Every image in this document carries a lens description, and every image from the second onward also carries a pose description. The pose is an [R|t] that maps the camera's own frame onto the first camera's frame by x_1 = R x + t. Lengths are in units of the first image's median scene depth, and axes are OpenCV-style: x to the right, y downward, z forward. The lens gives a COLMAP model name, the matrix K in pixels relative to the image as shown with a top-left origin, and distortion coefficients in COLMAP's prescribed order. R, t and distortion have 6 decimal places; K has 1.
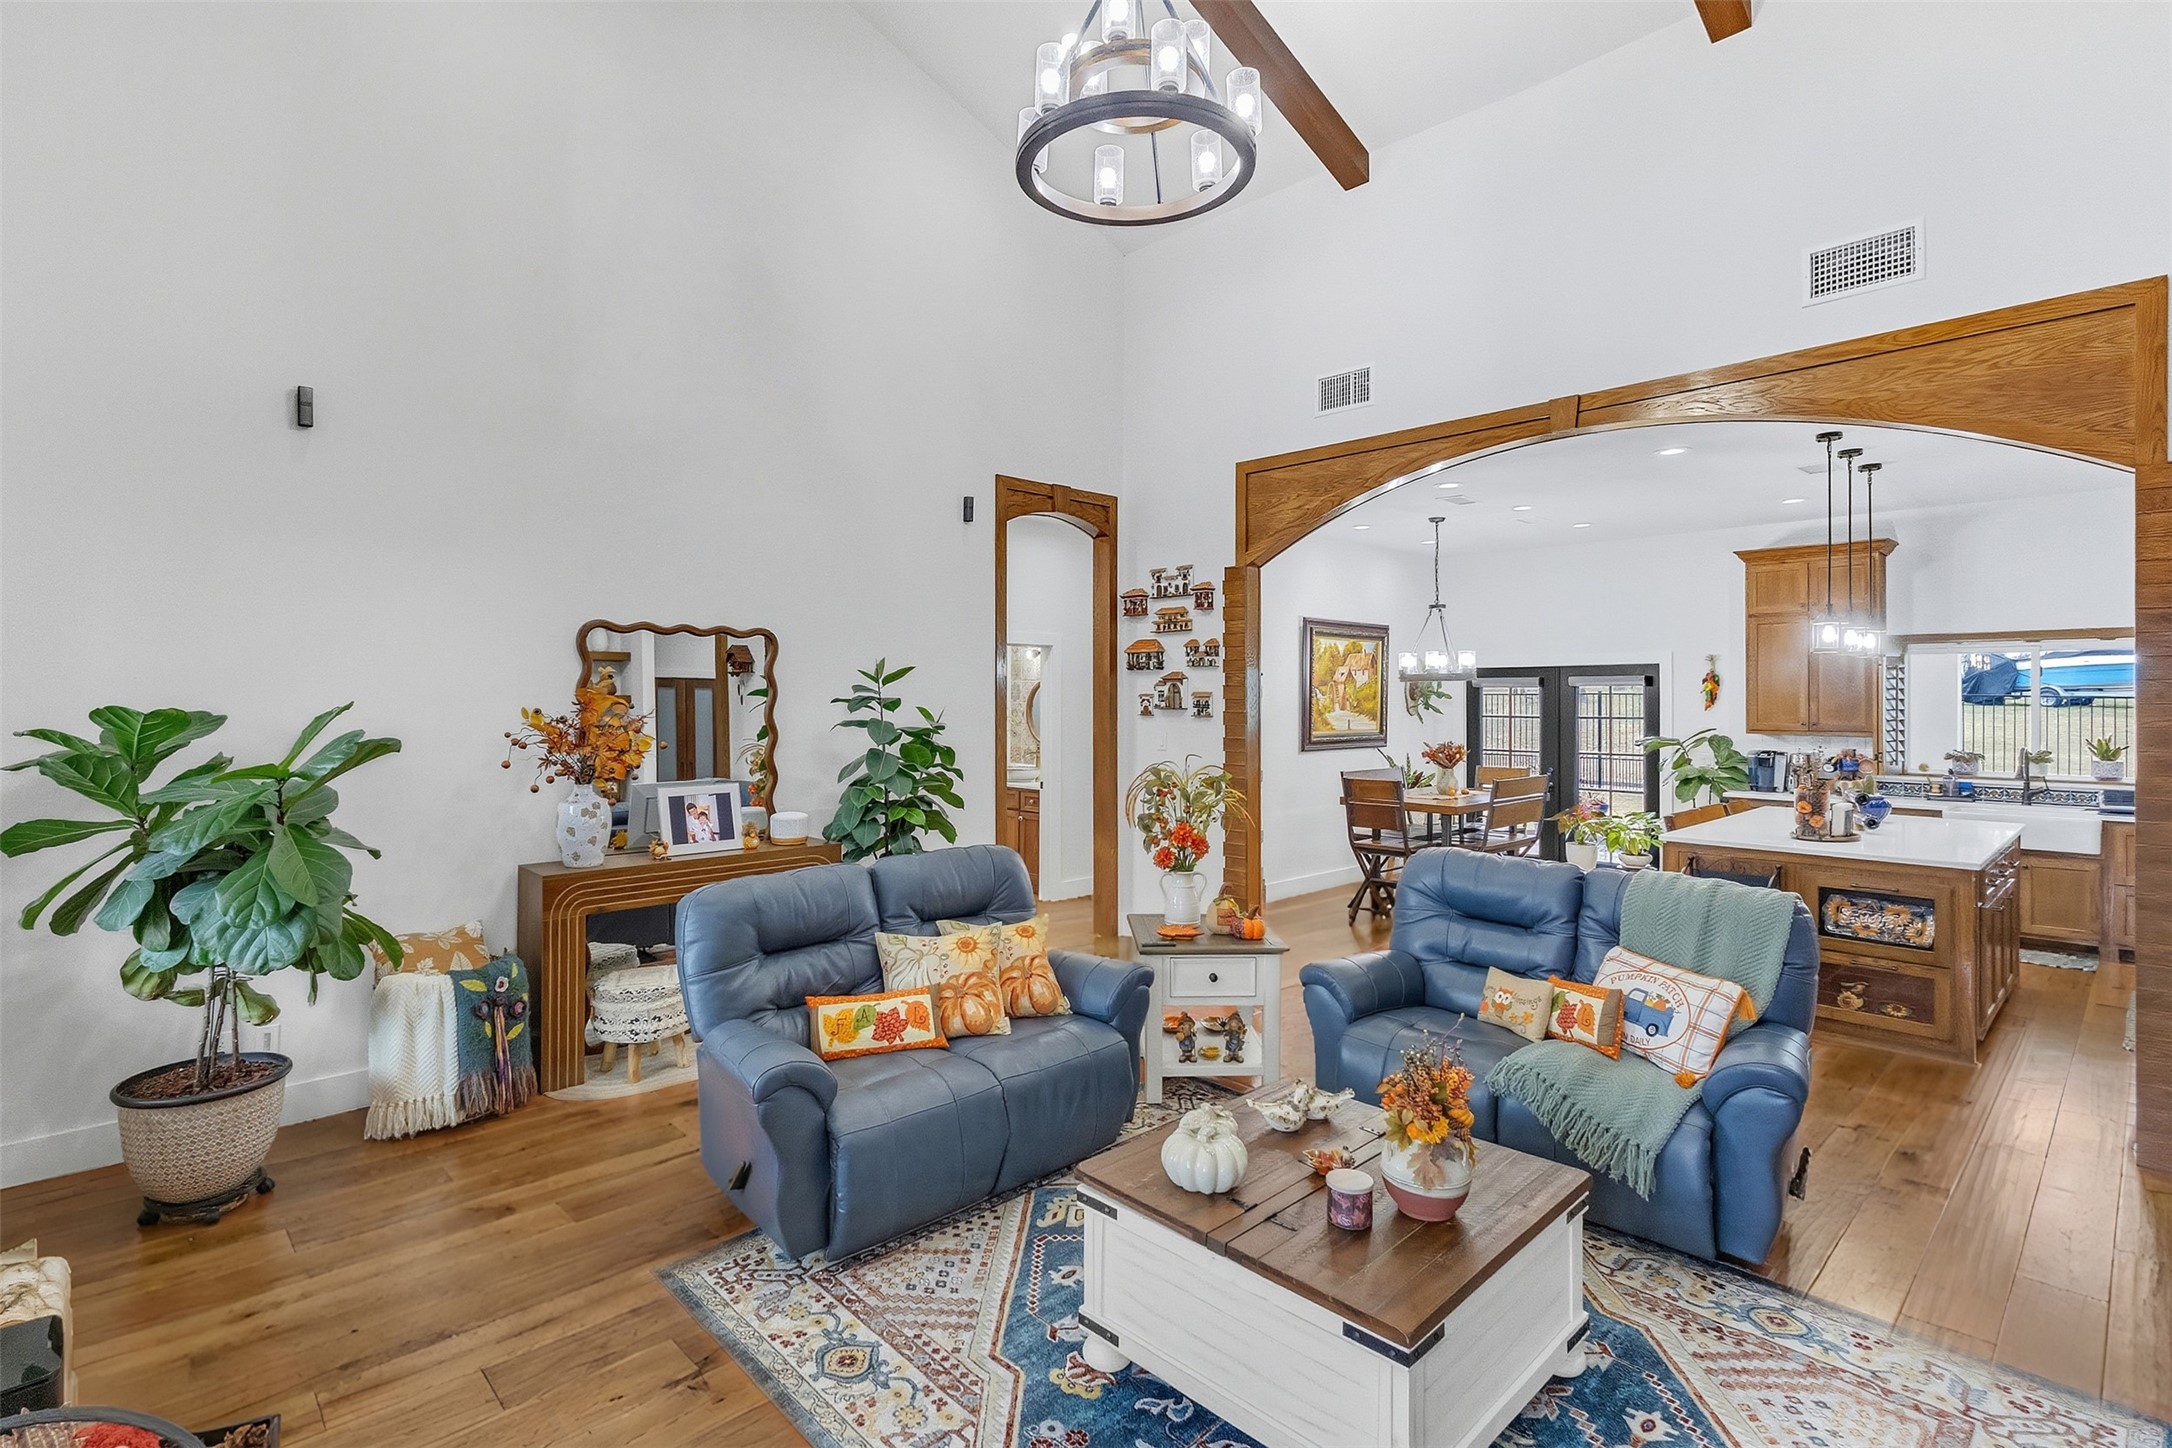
lens RADIAL K [[1028.5, 0, 1085.2], [0, 1028.5, 715.6], [0, 0, 1]] dist [-0.003263, -0.000364]
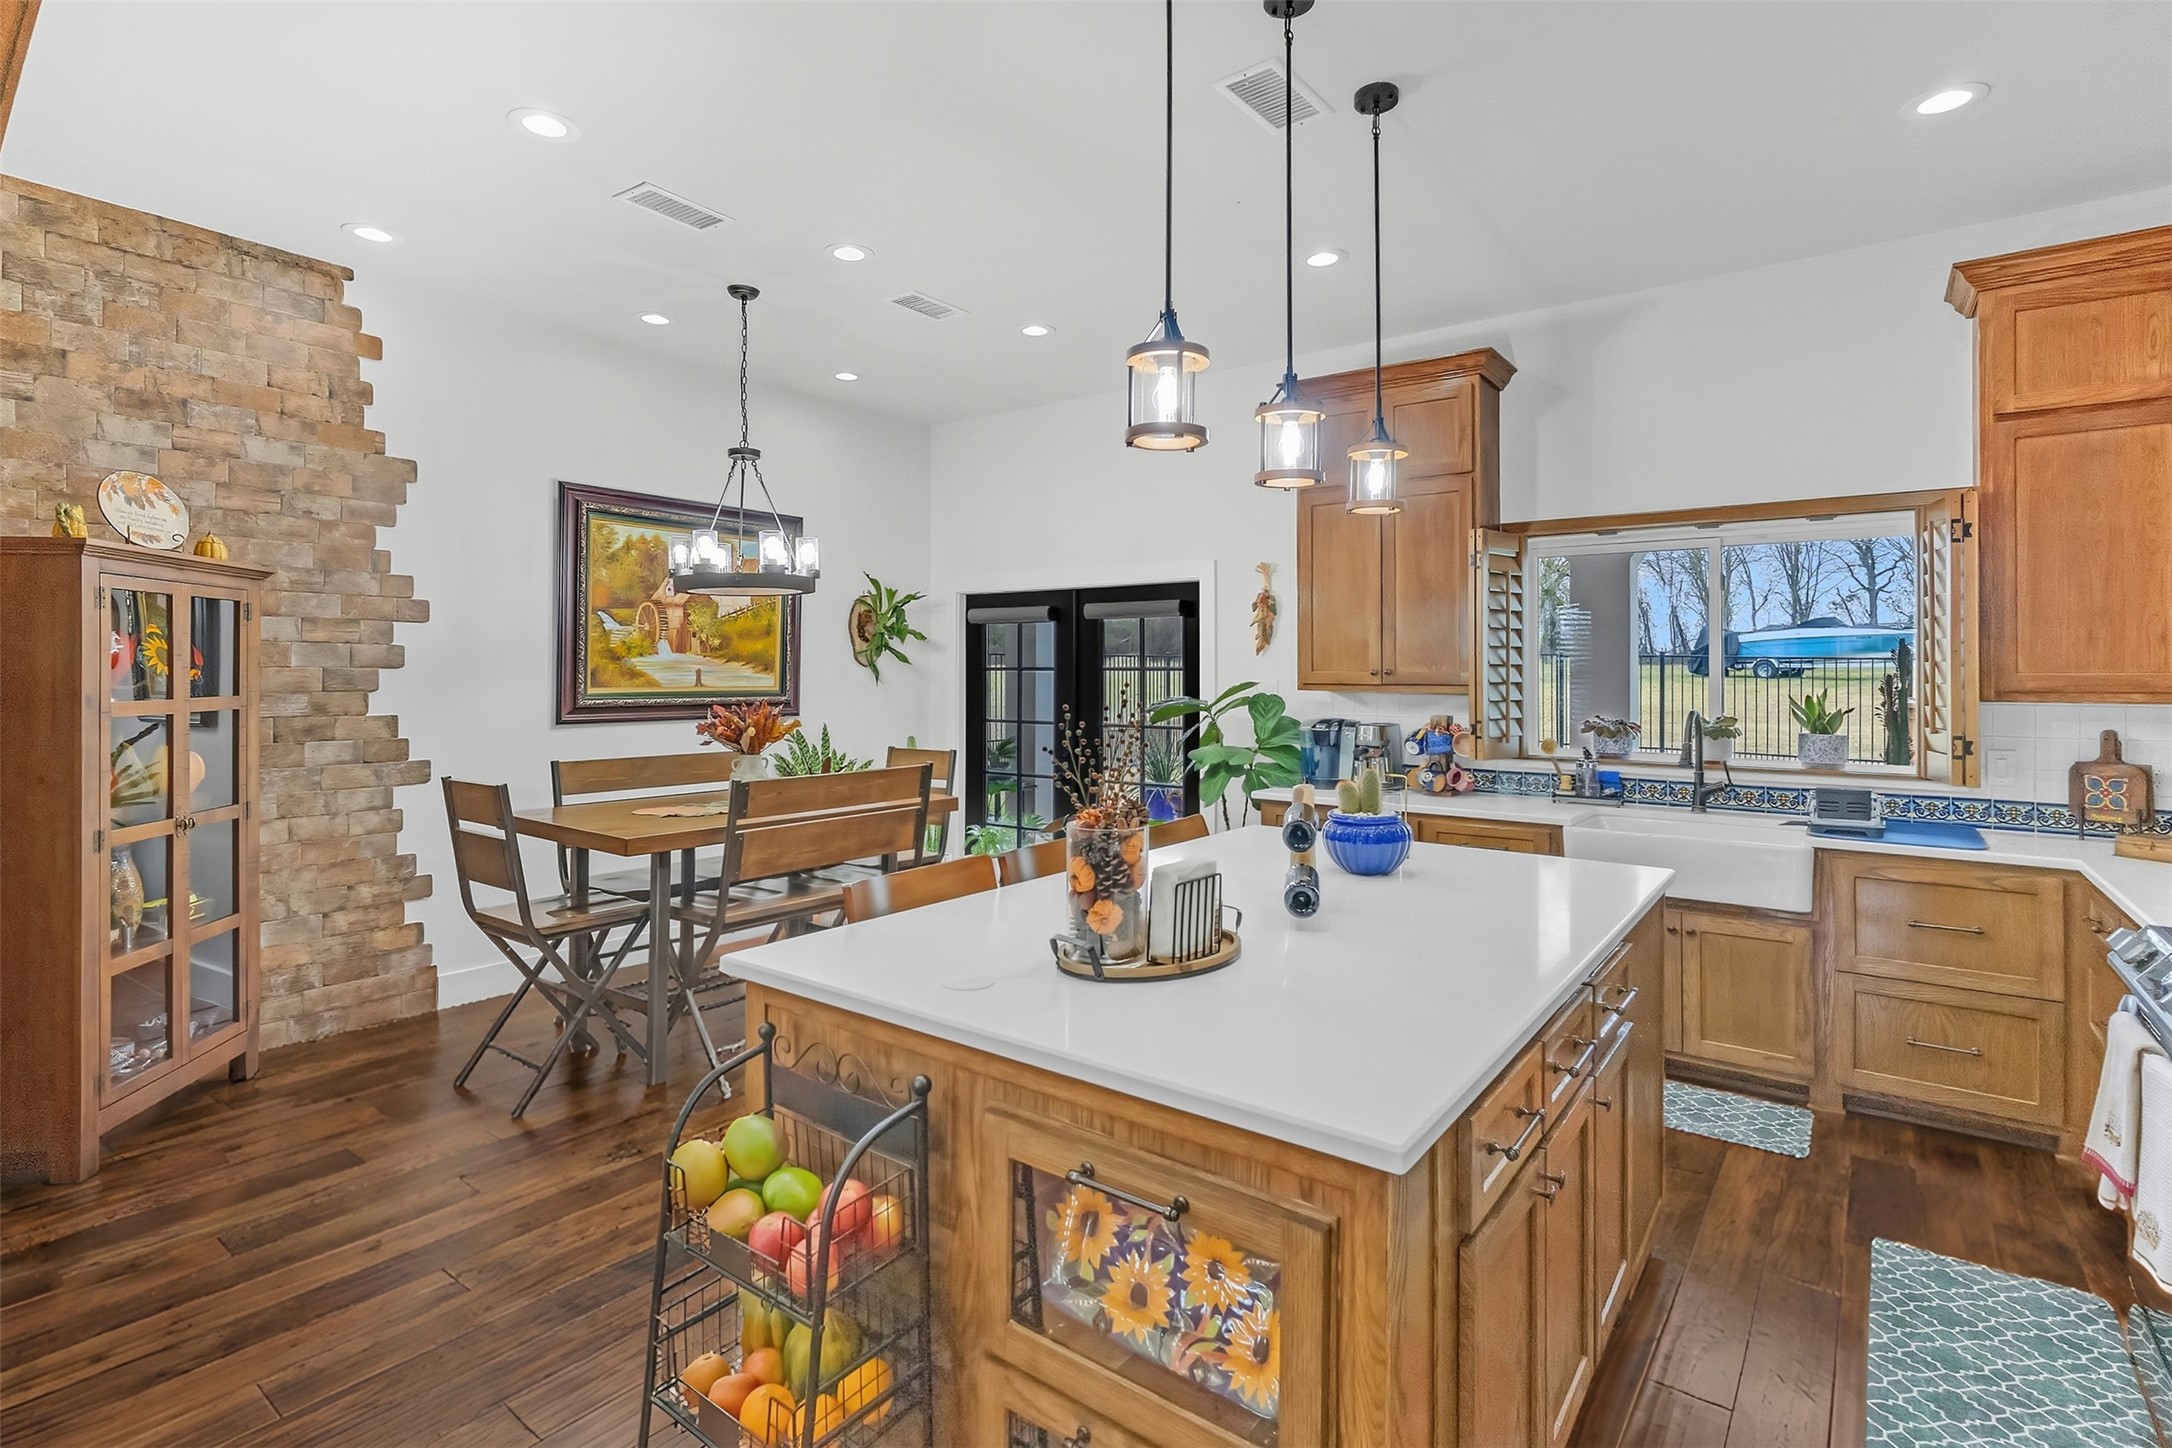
lens RADIAL K [[1064.9, 0, 1091.3], [0, 1064.9, 677.8], [0, 0, 1]] dist [0.003068, 0.000853]
pose [[0.982137, 0.003185, 0.188140, 0.443310], [-0.001061, 0.999935, -0.011385, 0.018582], [-0.188164, 0.010982, 0.982076, 0.448775]]
